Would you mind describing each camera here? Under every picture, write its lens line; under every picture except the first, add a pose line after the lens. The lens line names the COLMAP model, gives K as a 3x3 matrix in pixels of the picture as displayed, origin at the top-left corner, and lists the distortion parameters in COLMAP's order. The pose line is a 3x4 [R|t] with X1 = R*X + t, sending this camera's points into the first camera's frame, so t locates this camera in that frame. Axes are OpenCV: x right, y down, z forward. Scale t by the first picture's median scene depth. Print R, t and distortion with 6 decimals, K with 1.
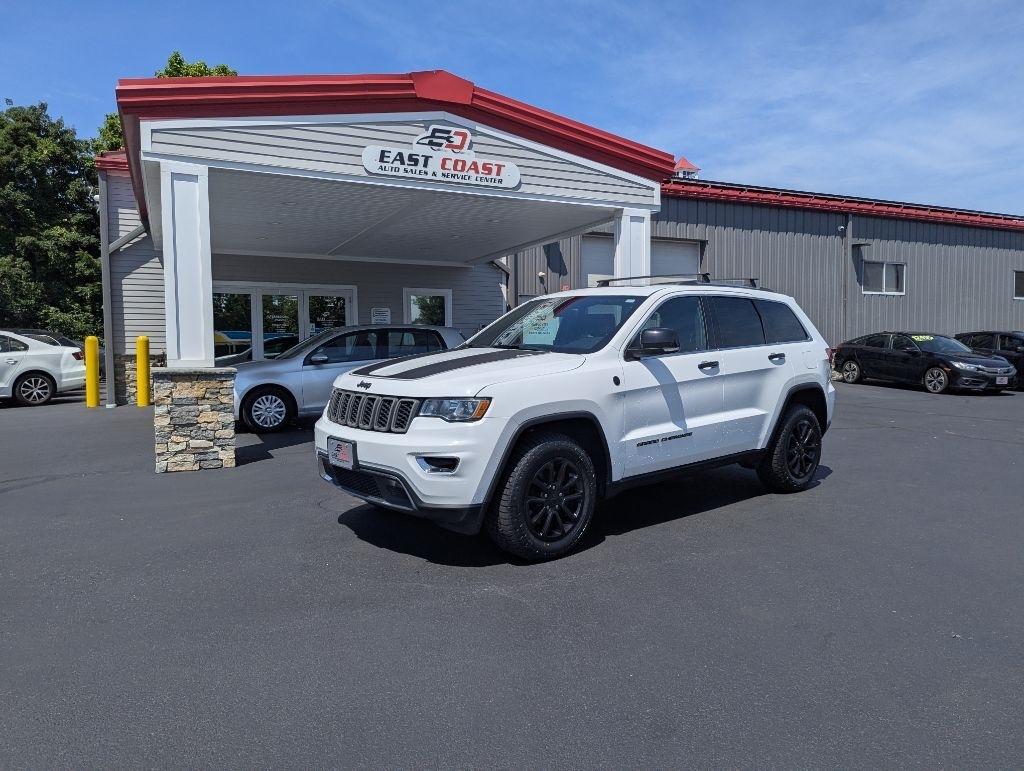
lens RADIAL K [[721.4, 0, 522.8], [0, 721.4, 390.0], [0, 0, 1]] dist [0.061672, -0.054595]
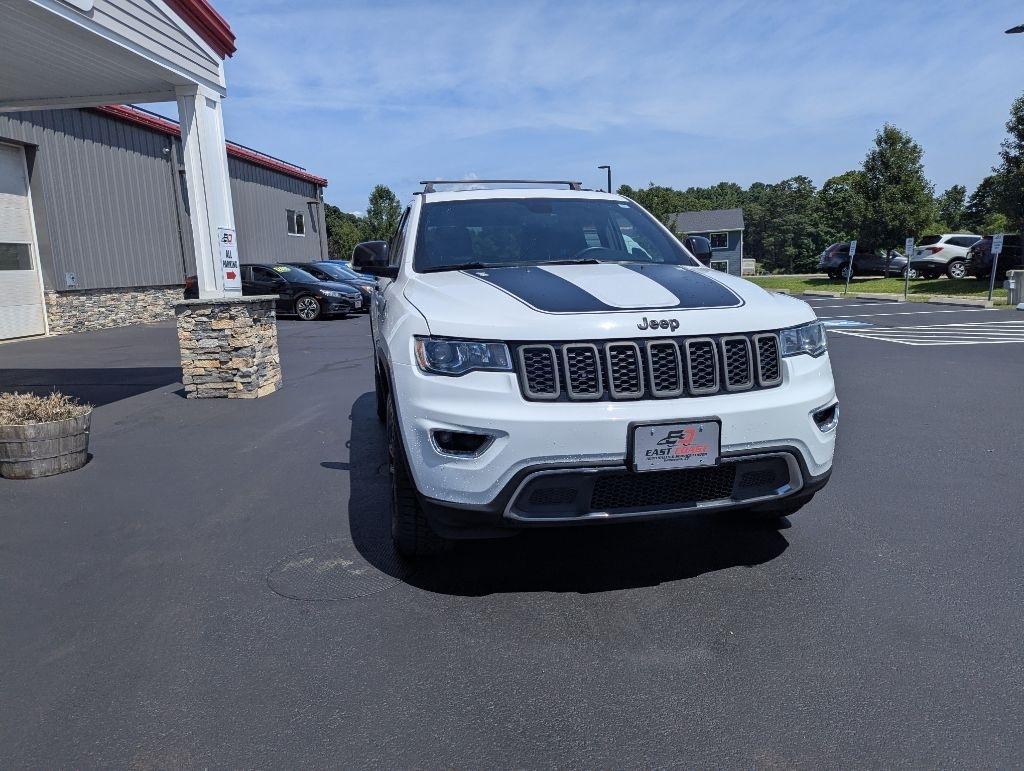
lens RADIAL K [[721.4, 0, 511.2], [0, 721.4, 367.7], [0, 0, 1]] dist [0.061672, -0.054595]
pose [[0.494583, -0.139561, 0.857852, -0.416731], [0.094900, 0.989794, 0.106313, -0.024135], [-0.863934, 0.028830, 0.502779, 0.431583]]
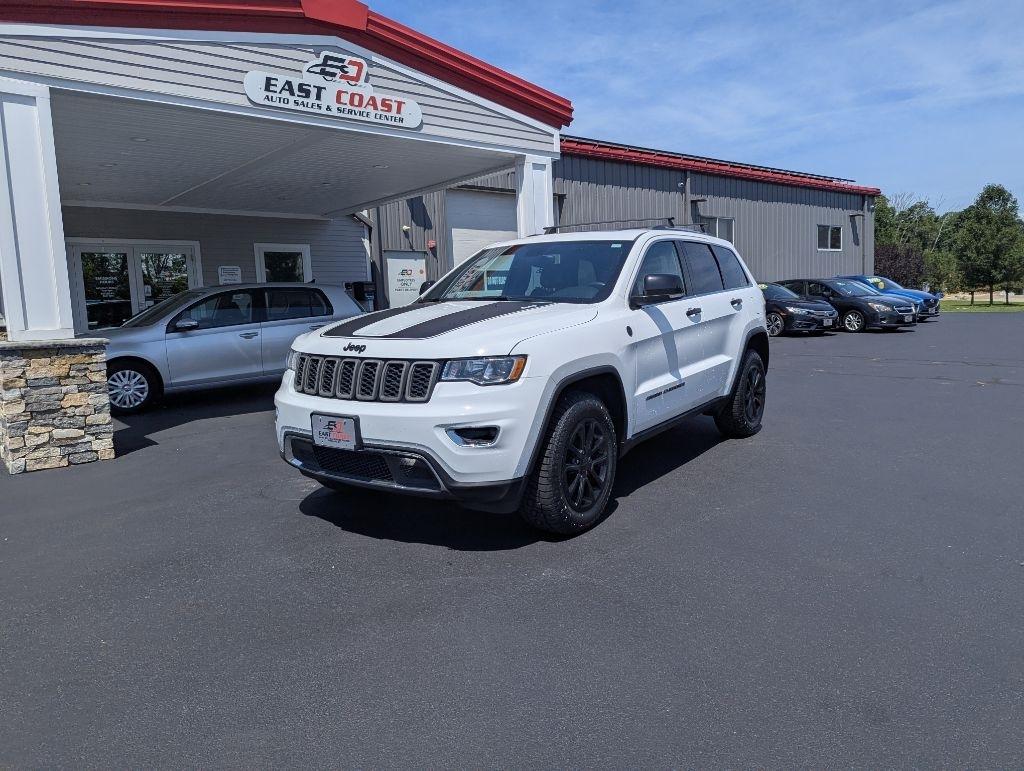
lens RADIAL K [[721.4, 0, 530.4], [0, 721.4, 374.3], [0, 0, 1]] dist [0.061672, -0.054595]
pose [[0.966813, -0.055579, 0.249367, -0.124077], [0.046975, 0.998082, 0.040327, -0.000309], [-0.251130, -0.027275, 0.967569, 0.076139]]
